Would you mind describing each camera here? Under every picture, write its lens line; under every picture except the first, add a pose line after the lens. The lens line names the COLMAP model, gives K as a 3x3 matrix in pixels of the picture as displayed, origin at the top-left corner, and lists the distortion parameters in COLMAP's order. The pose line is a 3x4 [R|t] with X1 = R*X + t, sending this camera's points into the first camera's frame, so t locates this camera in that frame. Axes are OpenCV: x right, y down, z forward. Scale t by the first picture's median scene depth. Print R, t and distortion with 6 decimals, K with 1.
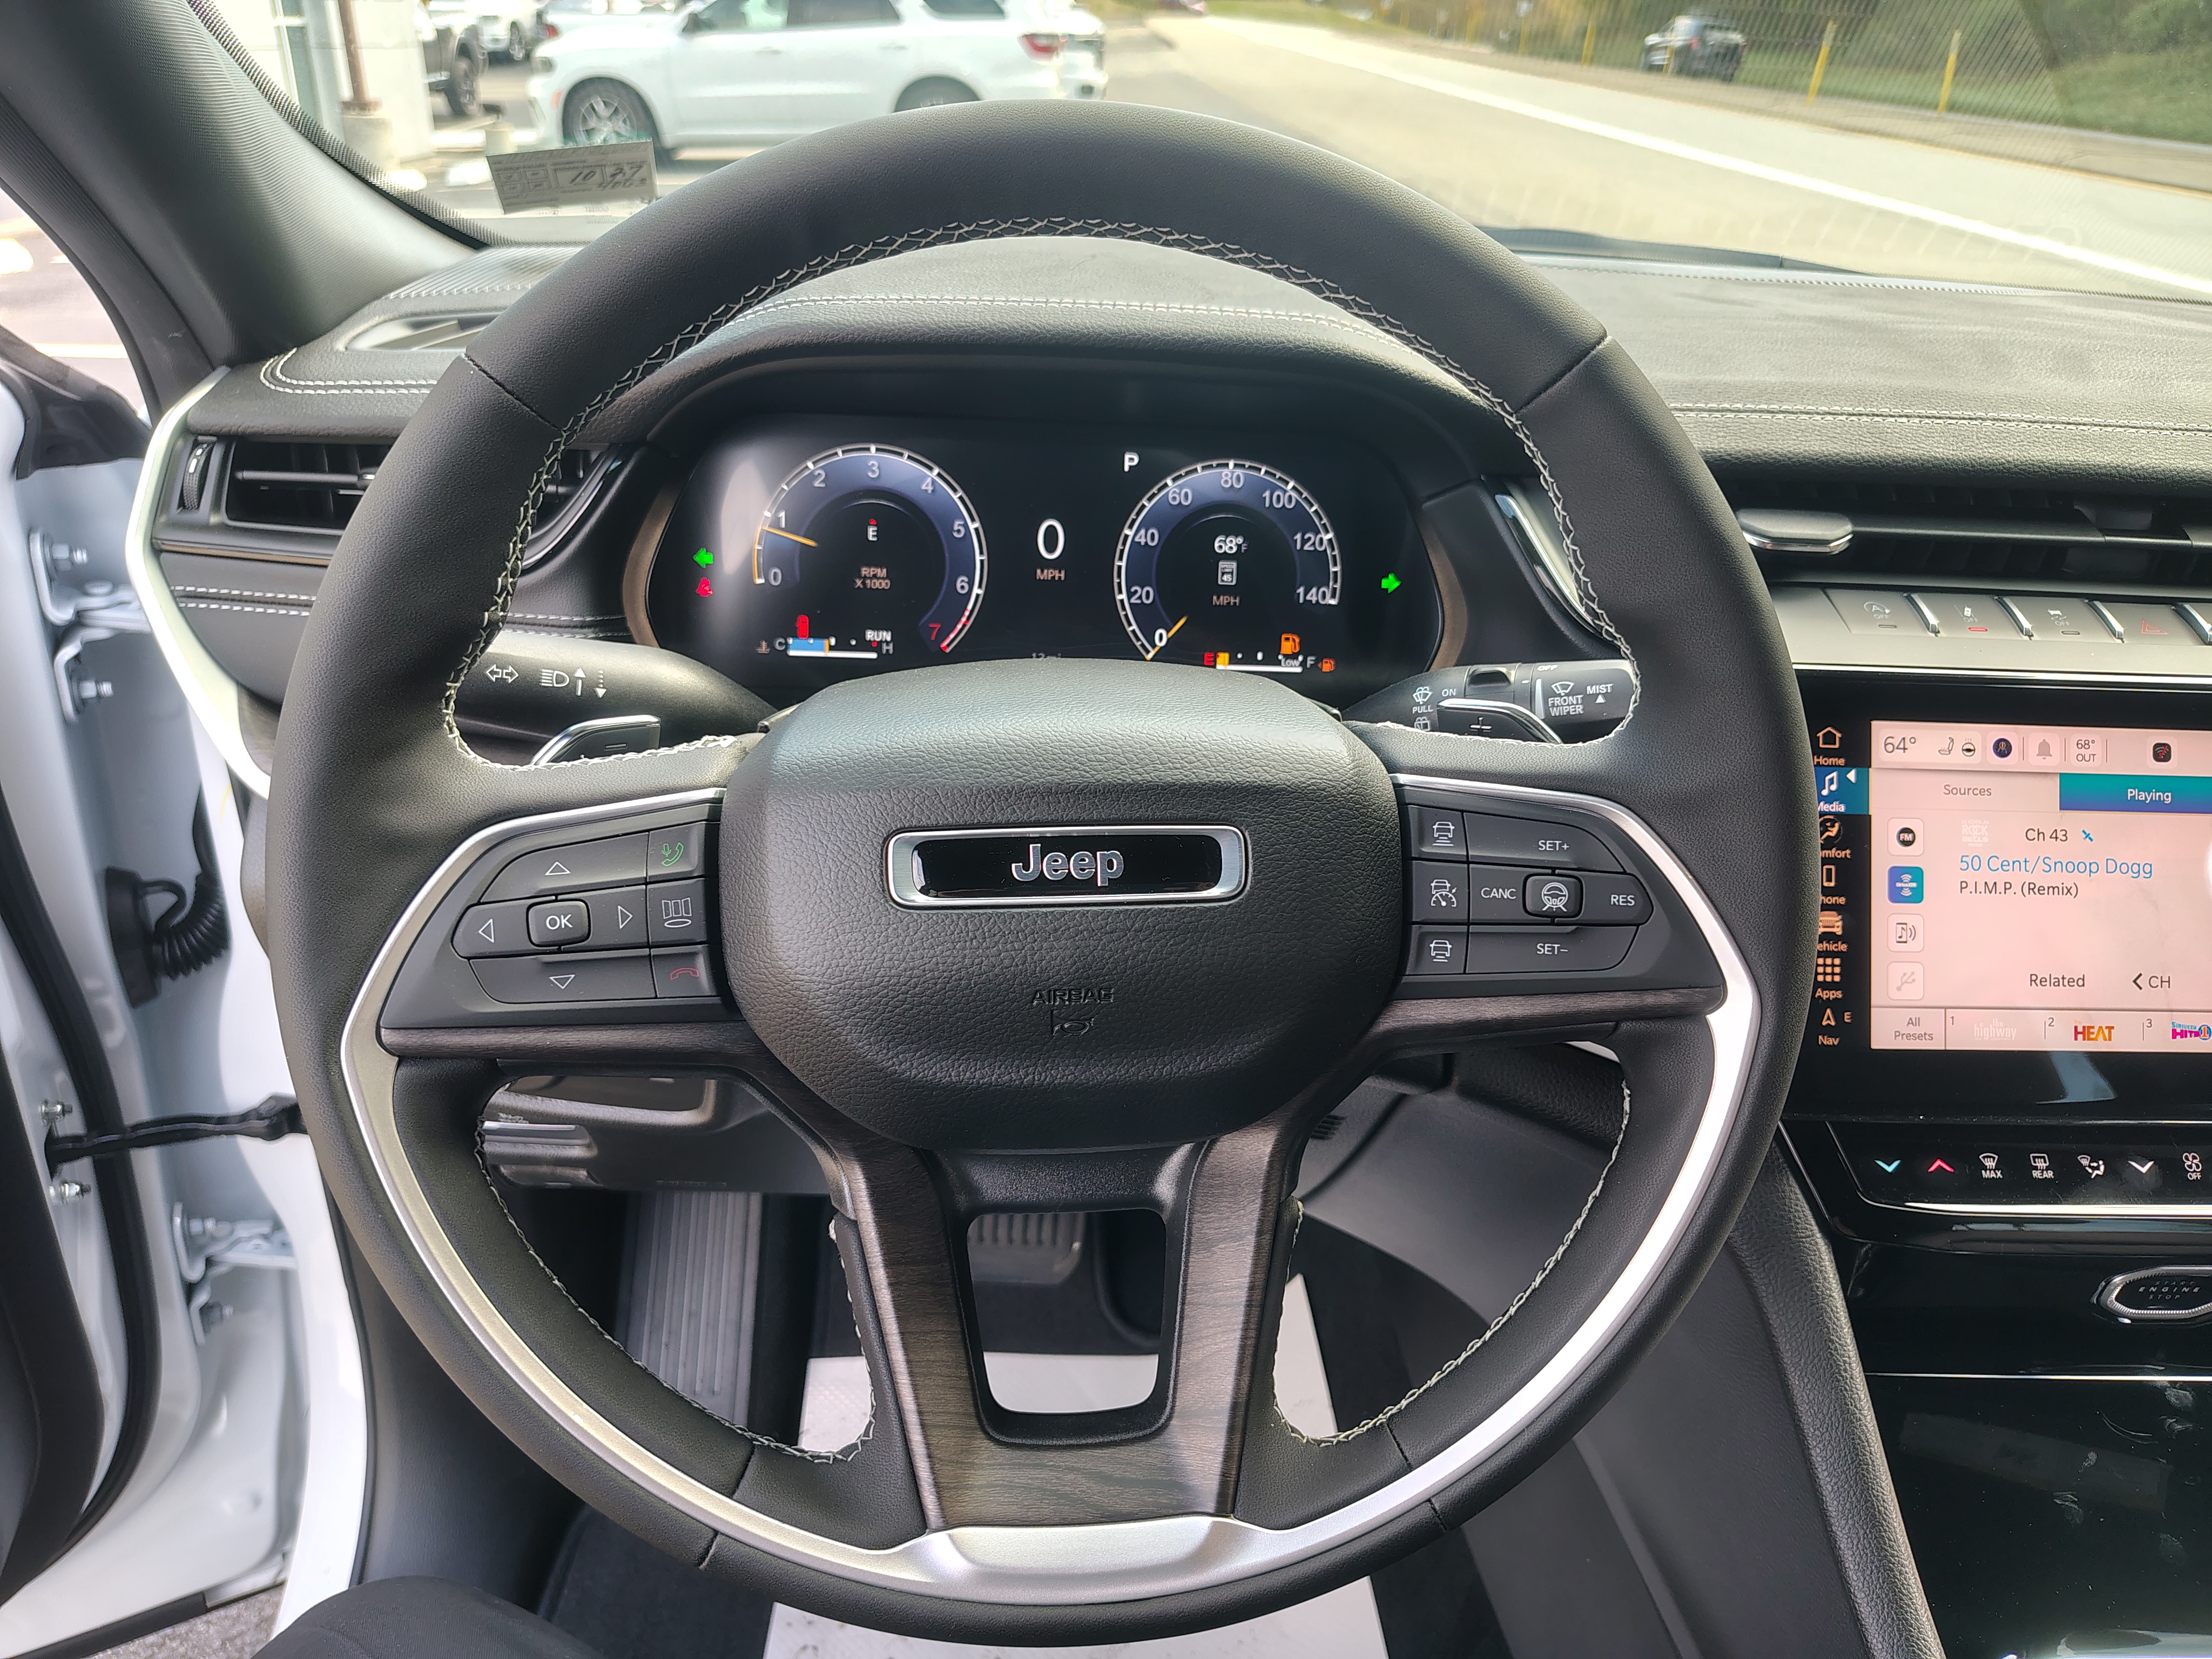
lens RADIAL K [[1558.7, 0, 1106.0], [0, 1558.7, 829.5], [0, 0, 1]] dist [0.008401, -0.006694]
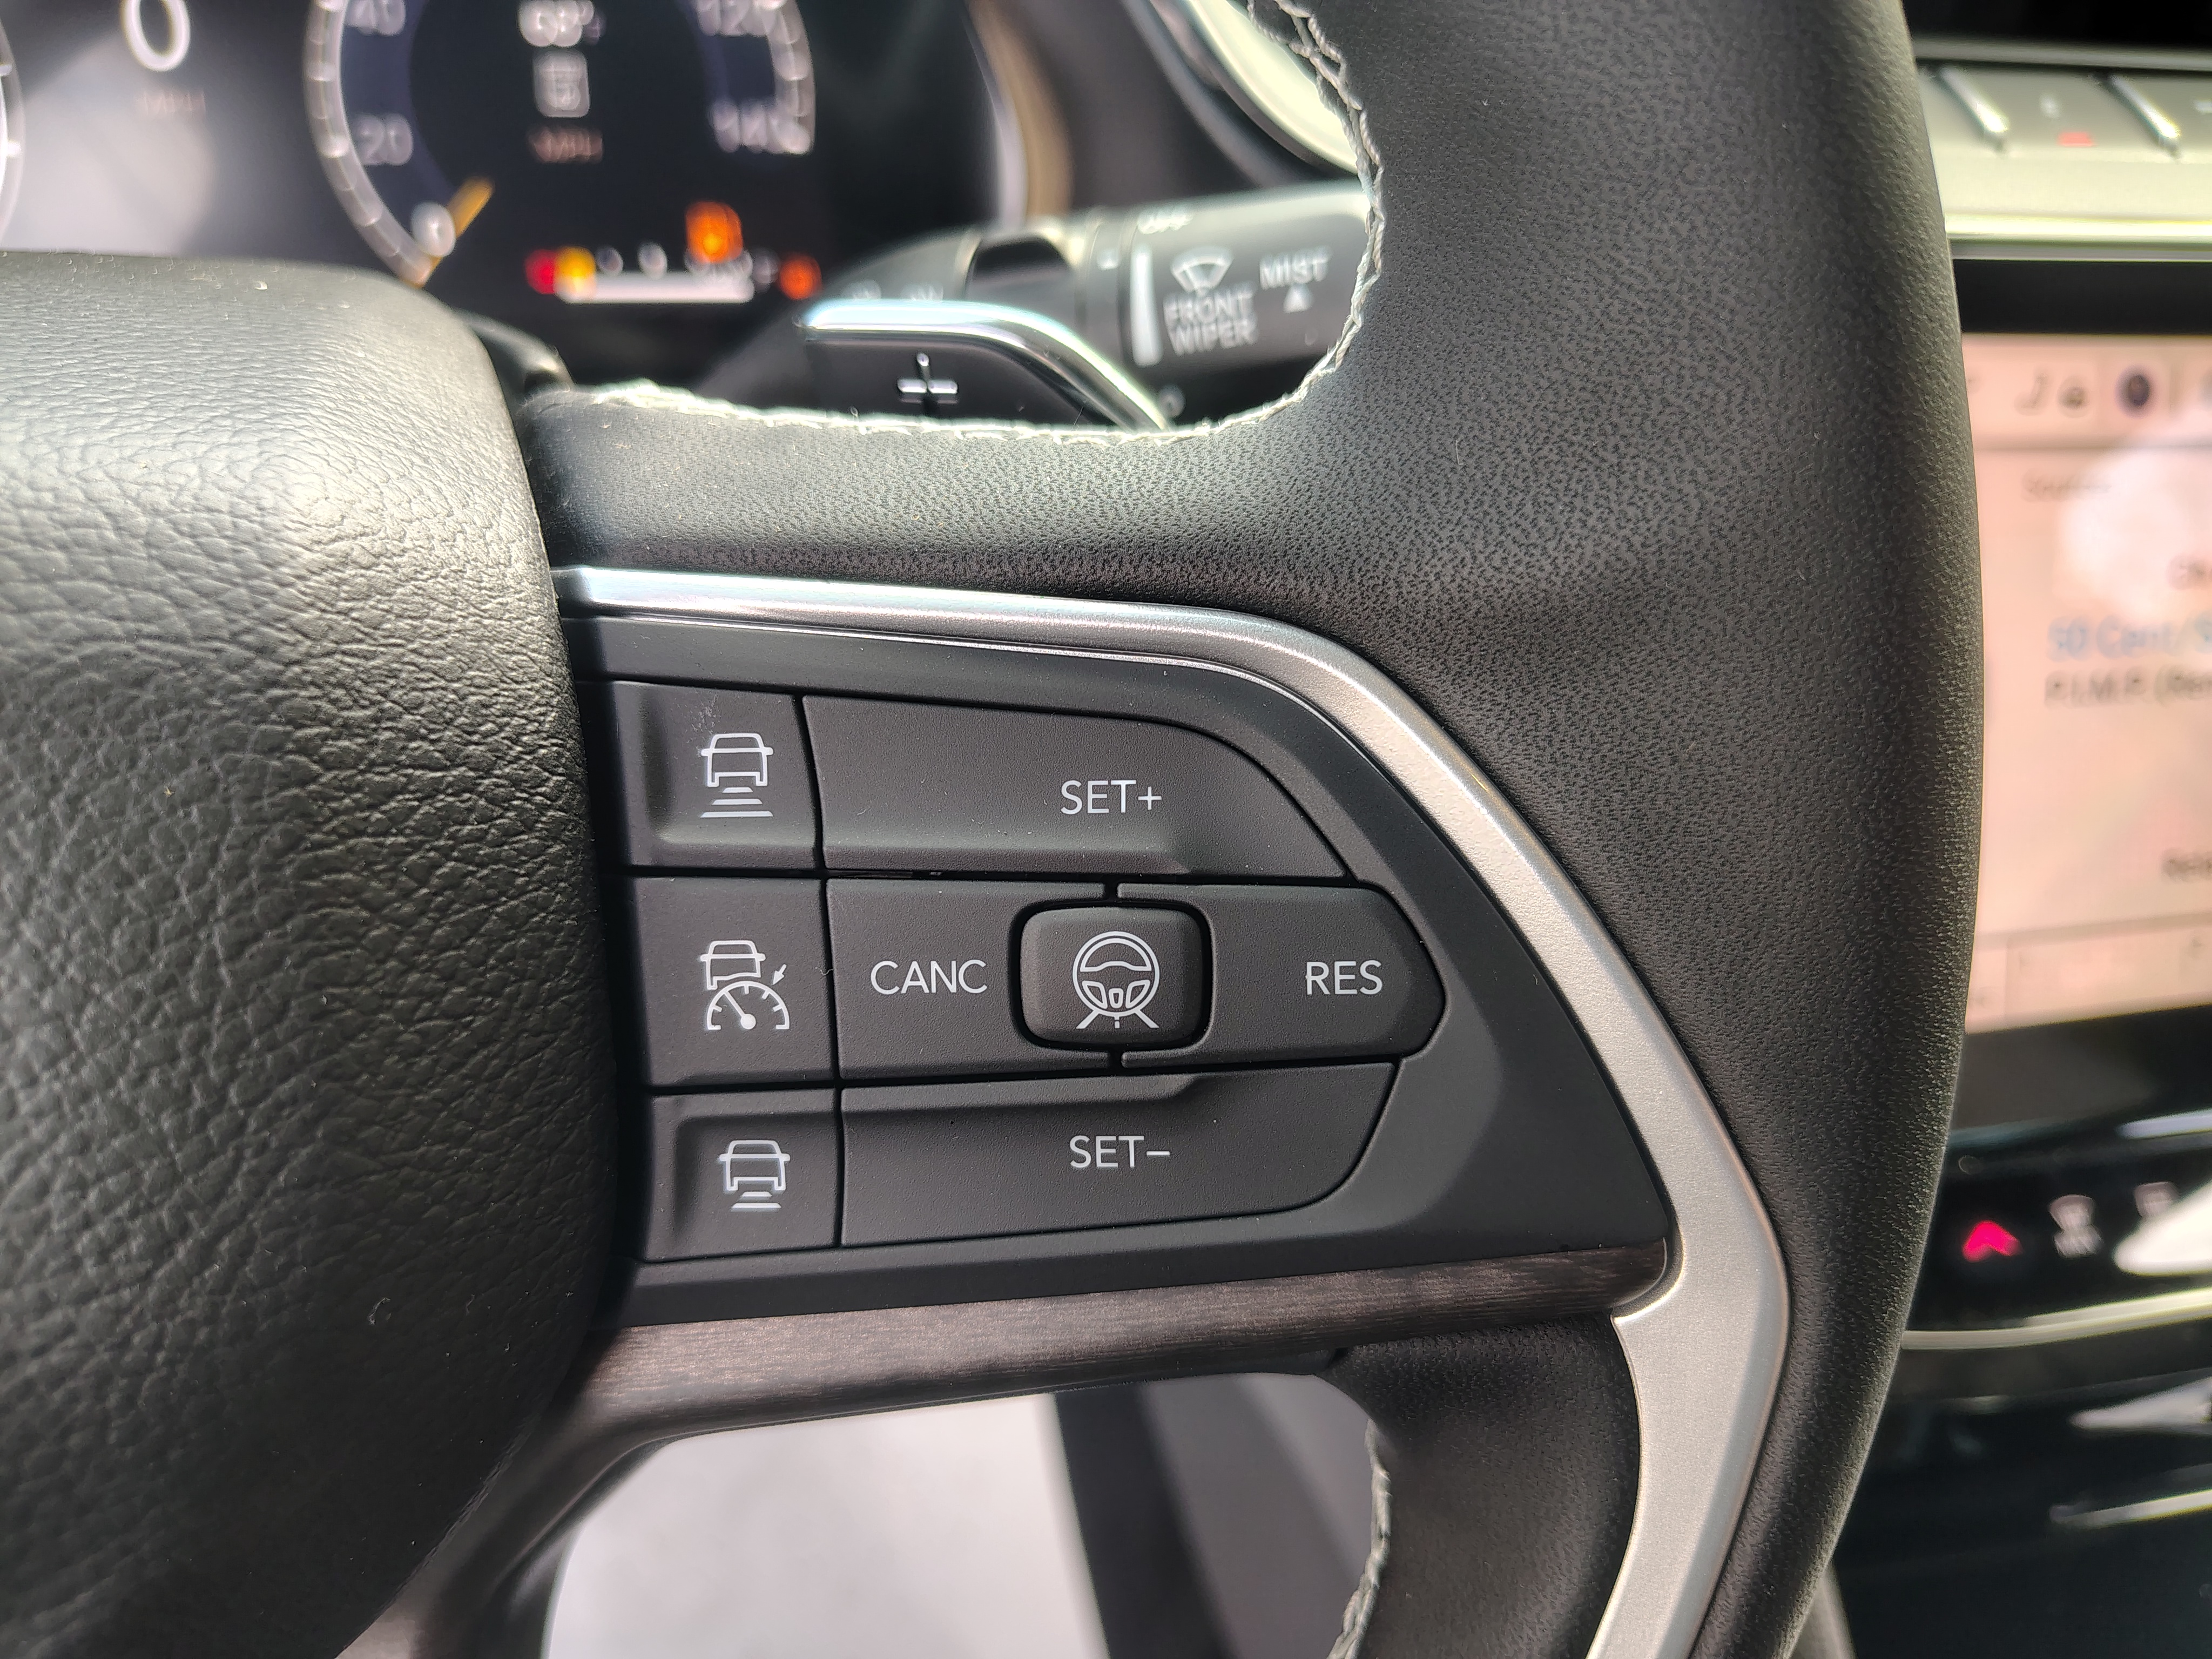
lens RADIAL K [[1600.5, 0, 1106.0], [0, 1600.5, 829.5], [0, 0, 1]] dist [-0.006909, -0.037628]
pose [[0.989167, -0.080279, 0.122900, 0.247344], [0.055490, 0.979579, 0.193252, -0.041044], [-0.135904, -0.184339, 0.973421, 0.704148]]
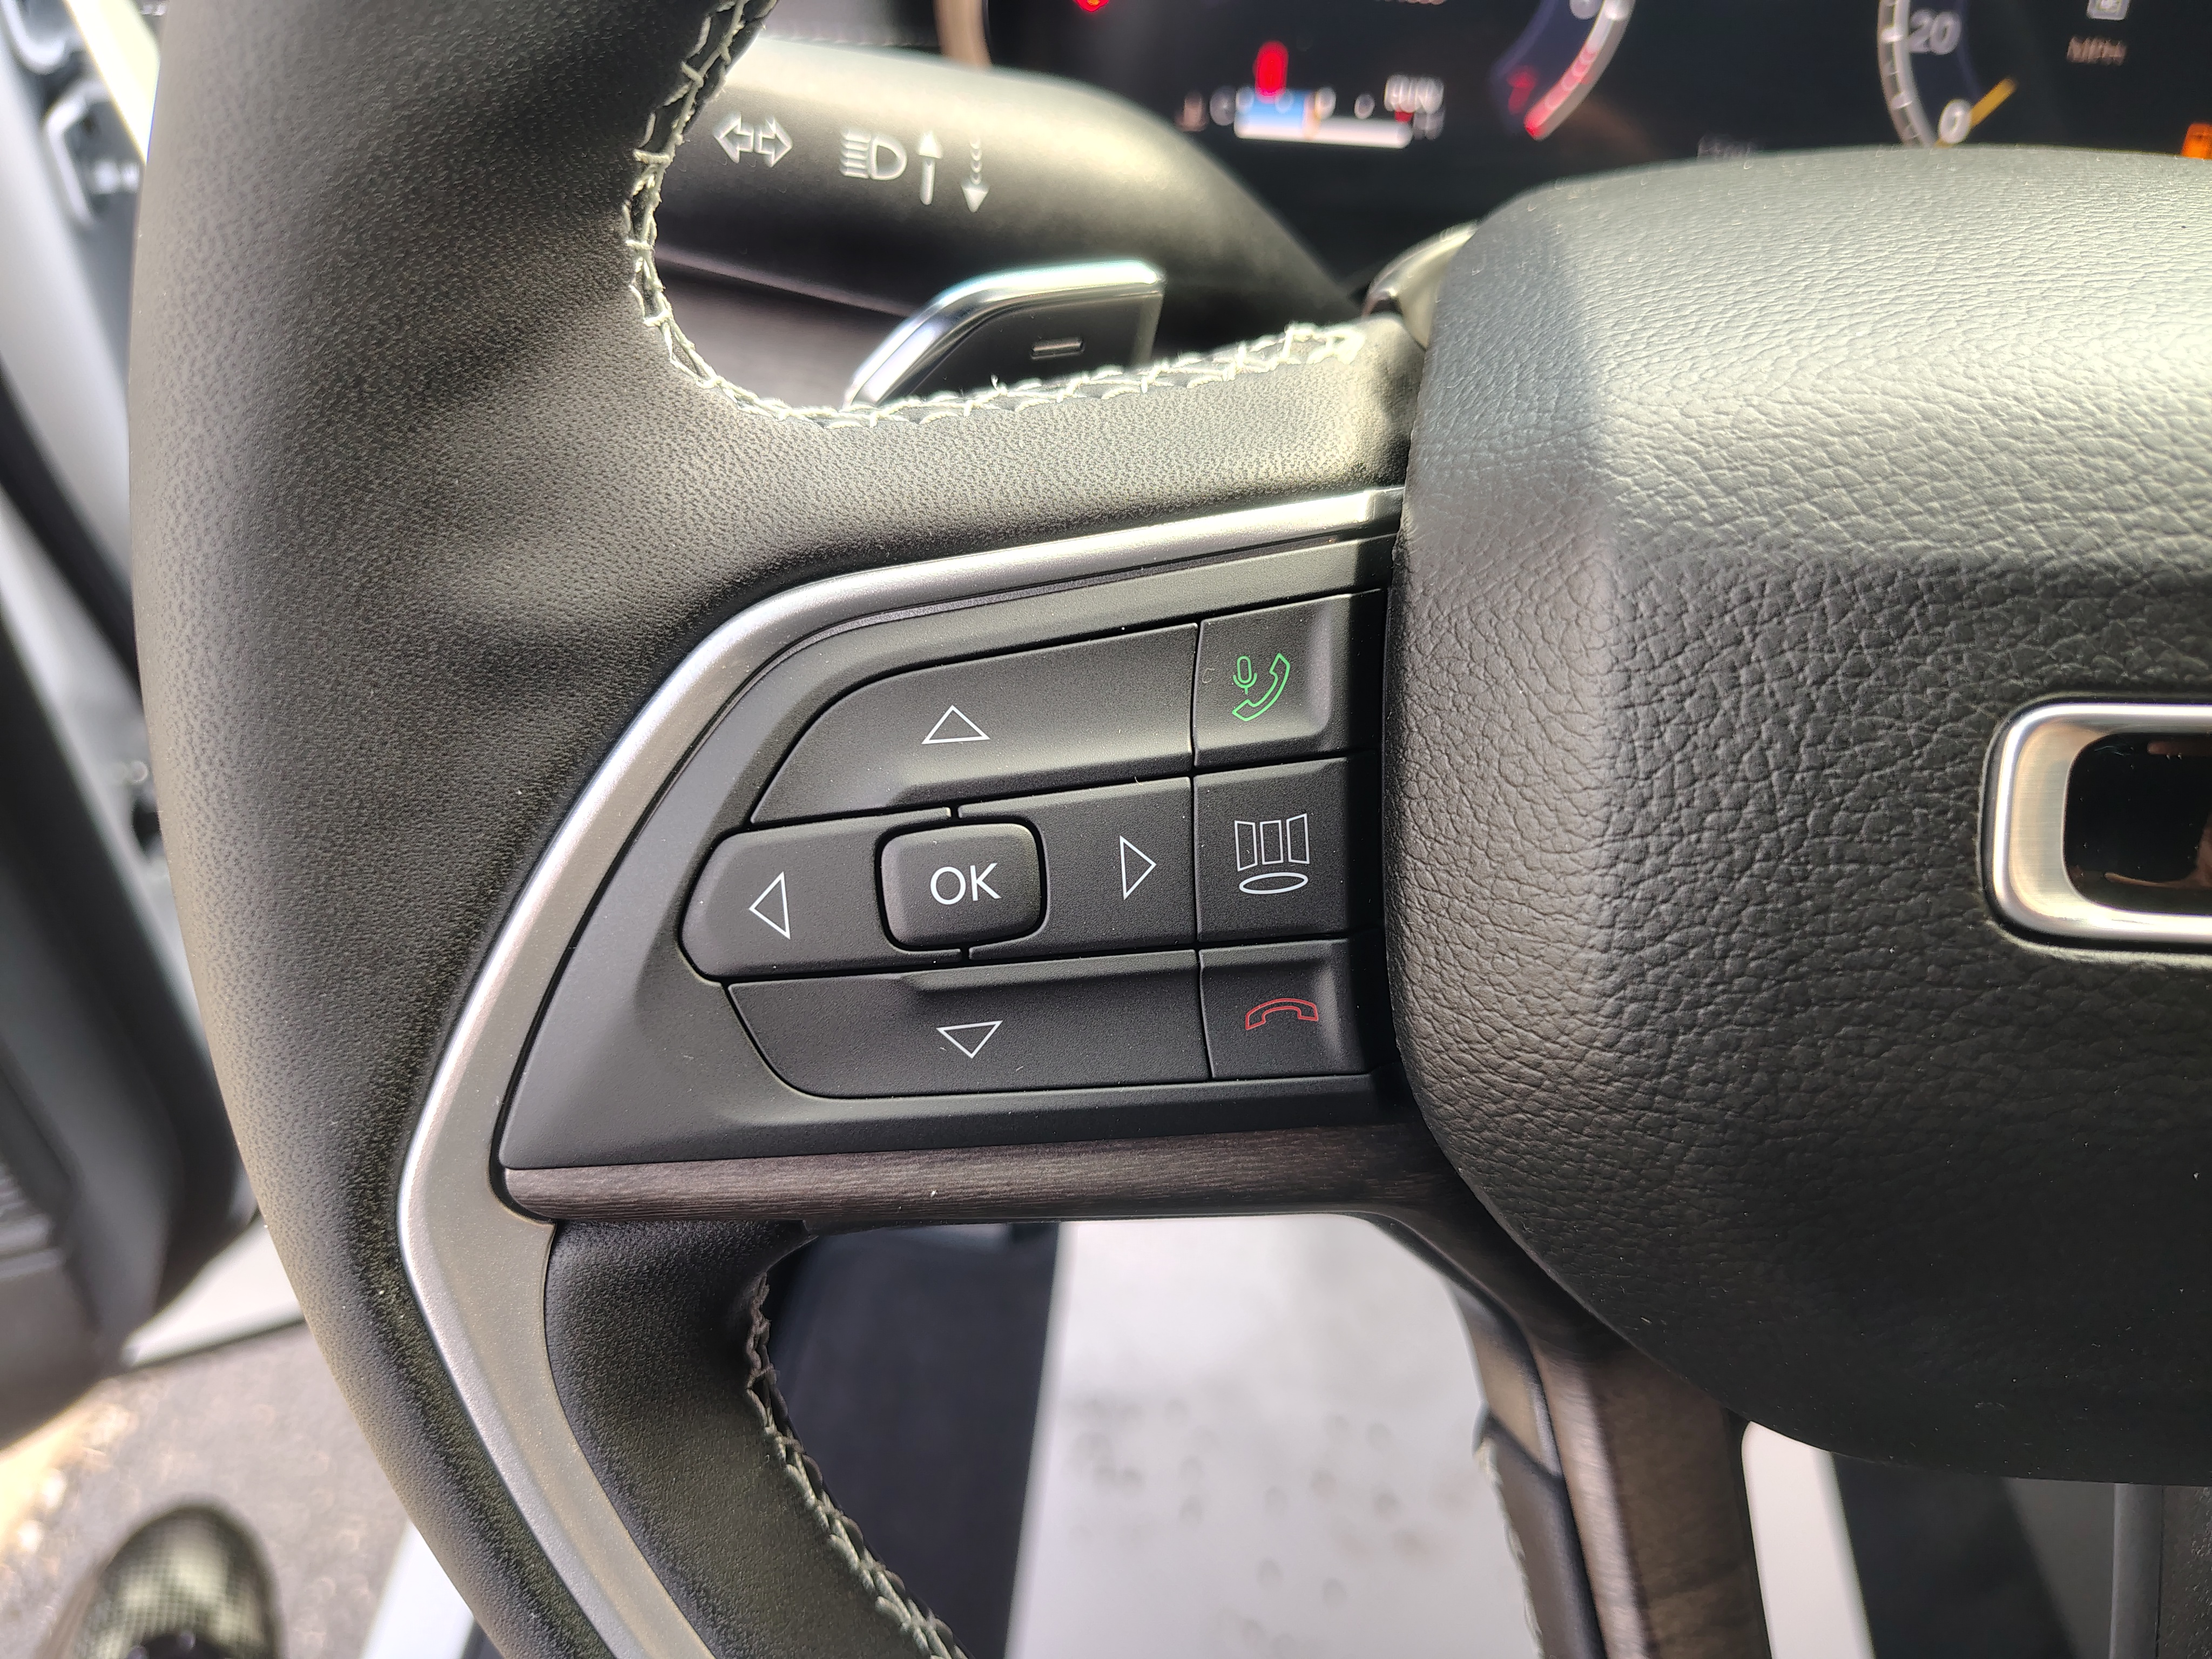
lens RADIAL K [[1600.5, 0, 1106.0], [0, 1600.5, 829.5], [0, 0, 1]] dist [-0.006909, -0.037628]
pose [[0.992430, 0.070567, -0.100516, -0.263473], [-0.039742, 0.958934, 0.280832, -0.052093], [0.116206, -0.274712, 0.954479, 0.614355]]
